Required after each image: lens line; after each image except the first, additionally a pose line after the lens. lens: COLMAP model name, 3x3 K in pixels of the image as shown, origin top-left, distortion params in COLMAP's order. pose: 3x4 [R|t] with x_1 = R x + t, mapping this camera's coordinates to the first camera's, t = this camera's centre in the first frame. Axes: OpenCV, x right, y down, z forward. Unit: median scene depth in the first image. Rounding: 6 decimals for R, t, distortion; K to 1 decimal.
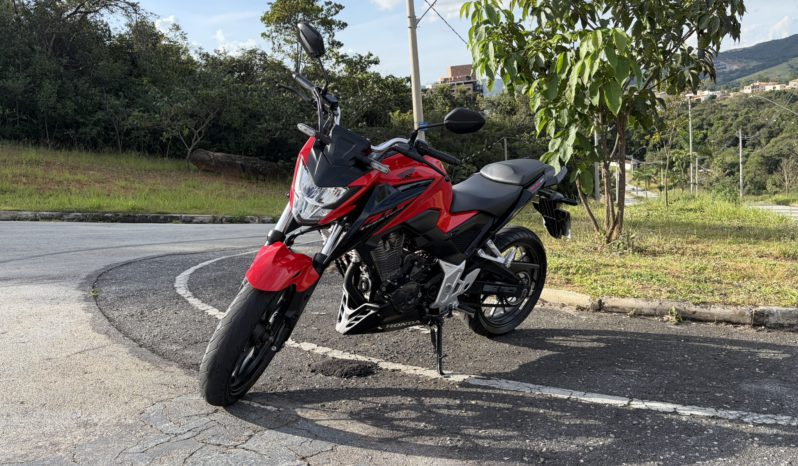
lens RADIAL K [[606.7, 0, 398.7], [0, 606.7, 225.7], [0, 0, 1]] dist [0.087691, -0.141868]
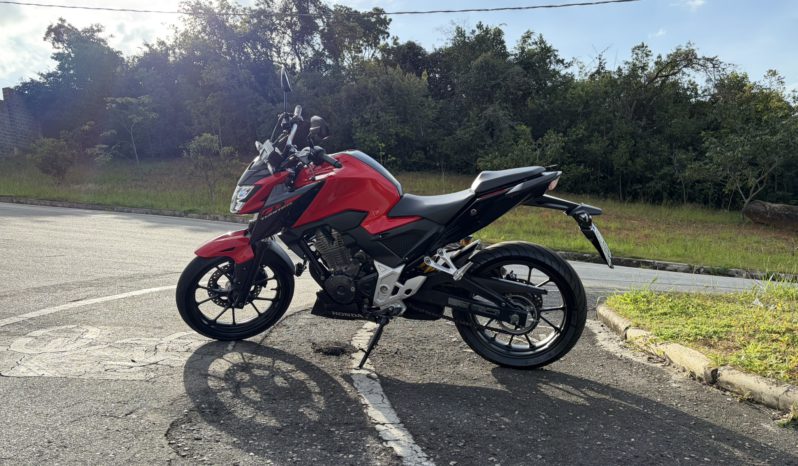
lens RADIAL K [[613.1, 0, 428.9], [0, 613.1, 230.1], [0, 0, 1]] dist [0.058010, 0.000343]
pose [[0.592545, 0.030374, -0.804965, 0.140547], [-0.102457, 0.994015, -0.037912, 0.005018], [0.798995, 0.104939, 0.592110, 0.062256]]
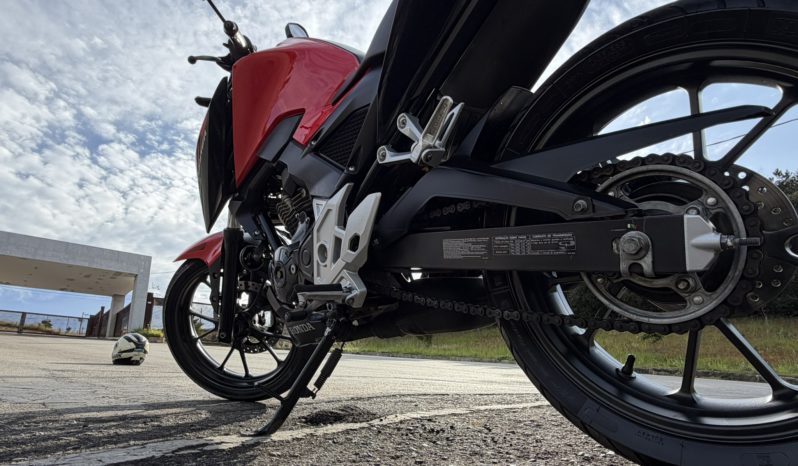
lens RADIAL K [[463.9, 0, 399.0], [0, 463.9, 233.0], [0, 0, 1]] dist [-0.002184, -0.000276]
pose [[-0.027623, -0.296936, -0.954498, 0.061669], [-0.105790, 0.950368, -0.292590, 0.027222], [0.994005, 0.092894, -0.057665, 0.156248]]
